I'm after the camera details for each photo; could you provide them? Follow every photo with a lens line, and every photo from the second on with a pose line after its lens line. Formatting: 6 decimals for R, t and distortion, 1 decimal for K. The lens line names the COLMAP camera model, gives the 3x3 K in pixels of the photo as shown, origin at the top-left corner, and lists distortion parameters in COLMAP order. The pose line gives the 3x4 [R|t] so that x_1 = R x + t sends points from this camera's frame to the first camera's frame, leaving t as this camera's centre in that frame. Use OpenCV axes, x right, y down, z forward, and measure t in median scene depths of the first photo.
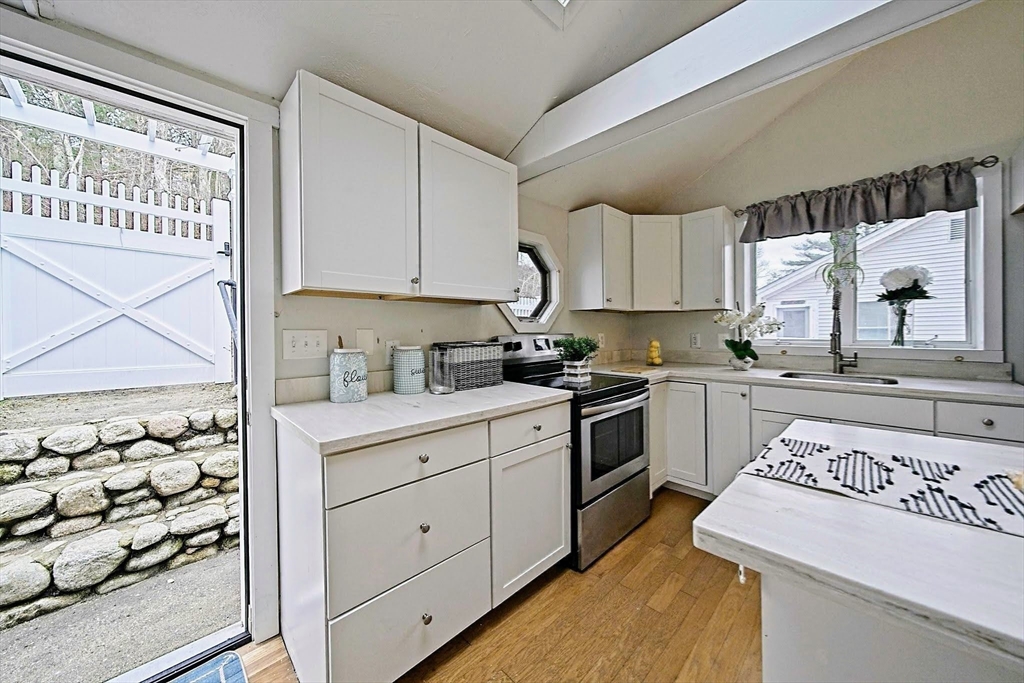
lens RADIAL K [[363.9, 0, 519.2], [0, 363.9, 334.6], [0, 0, 1]] dist [-0.020183, 0.016140]
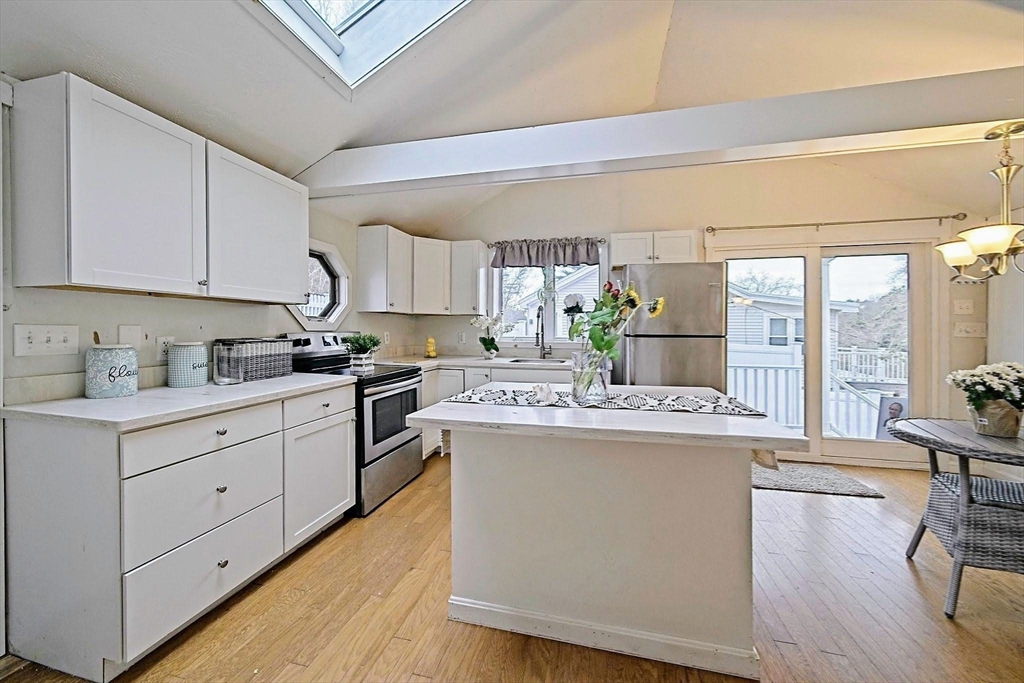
lens RADIAL K [[363.9, 0, 519.2], [0, 363.9, 334.6], [0, 0, 1]] dist [-0.020183, 0.016140]
pose [[0.855837, 0.005893, 0.517212, -0.021520], [-0.007622, 0.999970, 0.001219, 0.001468], [-0.517190, -0.004986, 0.855856, -0.325133]]
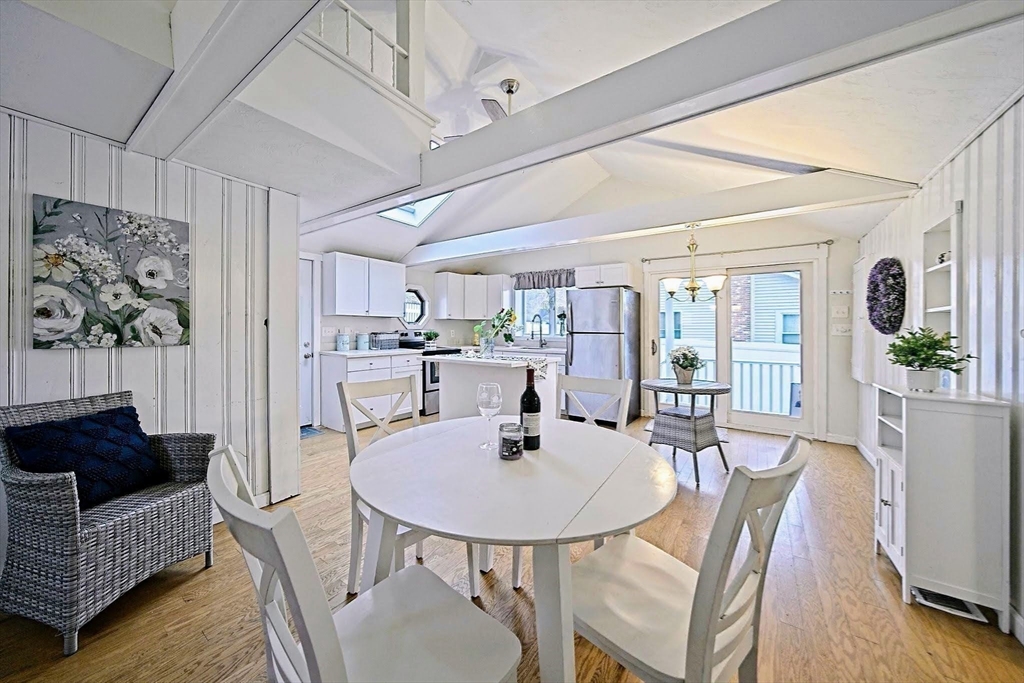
lens RADIAL K [[361.6, 0, 489.0], [0, 361.6, 330.6], [0, 0, 1]] dist [-0.000680, -0.000012]
pose [[0.990982, 0.013777, 0.133281, 0.227185], [-0.013398, 0.999903, -0.003743, 0.006833], [-0.133320, 0.001923, 0.991071, -1.516251]]
